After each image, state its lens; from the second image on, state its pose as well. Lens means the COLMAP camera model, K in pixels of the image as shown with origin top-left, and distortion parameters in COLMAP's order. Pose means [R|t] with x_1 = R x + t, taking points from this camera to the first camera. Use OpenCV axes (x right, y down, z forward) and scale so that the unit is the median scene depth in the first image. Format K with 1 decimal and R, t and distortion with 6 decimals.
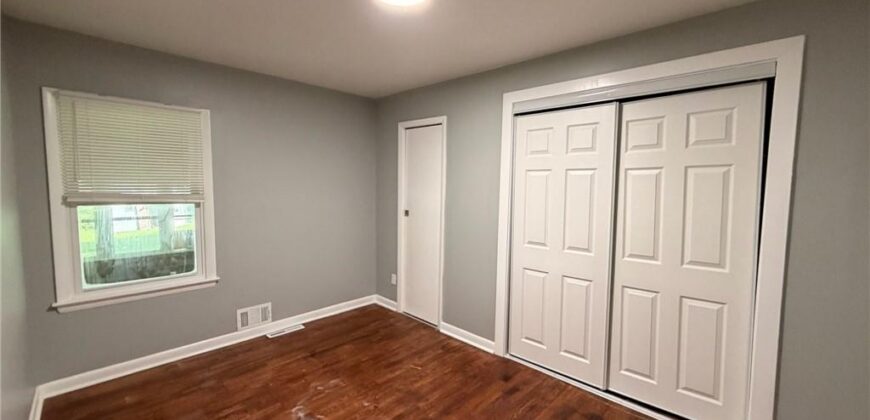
lens RADIAL K [[327.8, 0, 437.8], [0, 327.8, 215.0], [0, 0, 1]] dist [0.000271, 0.000001]
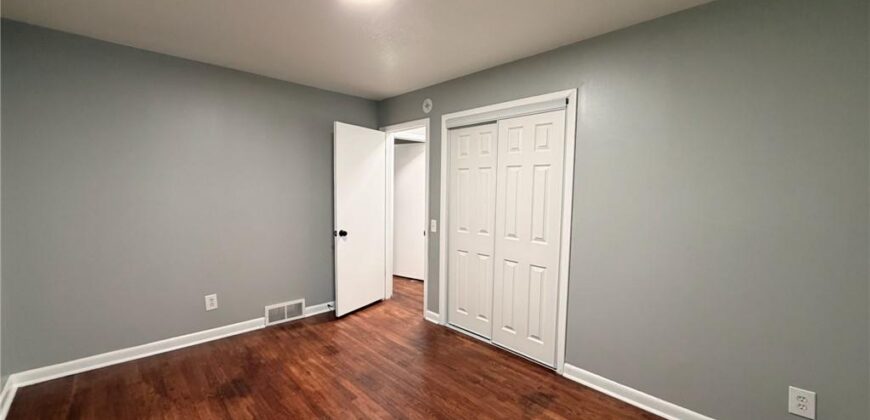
lens RADIAL K [[351.0, 0, 435.0], [0, 351.0, 210.0], [0, 0, 1]] dist [-0.002565, -0.000169]
pose [[0.992073, 0.009495, -0.125307, 0.244875], [-0.010531, 0.999916, -0.007608, 0.020727], [0.125224, 0.008867, 0.992089, -0.195178]]
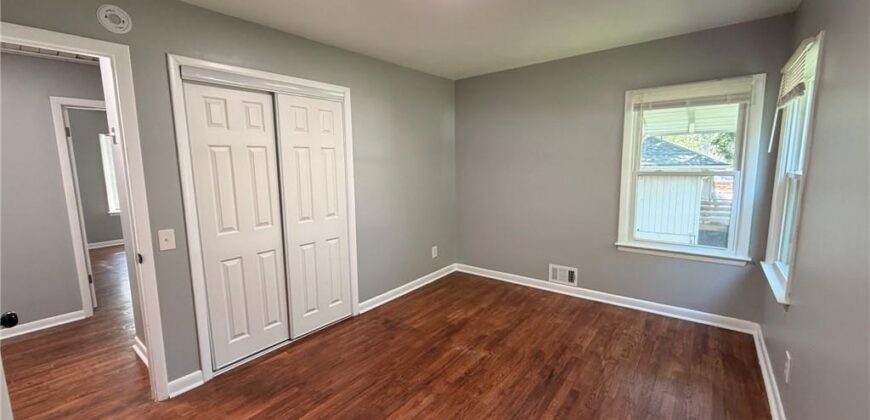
lens RADIAL K [[351.0, 0, 435.0], [0, 351.0, 210.0], [0, 0, 1]] dist [-0.002565, -0.000169]
pose [[-0.015931, -0.149906, 0.988572, -0.449159], [0.082200, 0.985154, 0.150713, -0.041094], [-0.996488, 0.083662, -0.003372, 0.327294]]
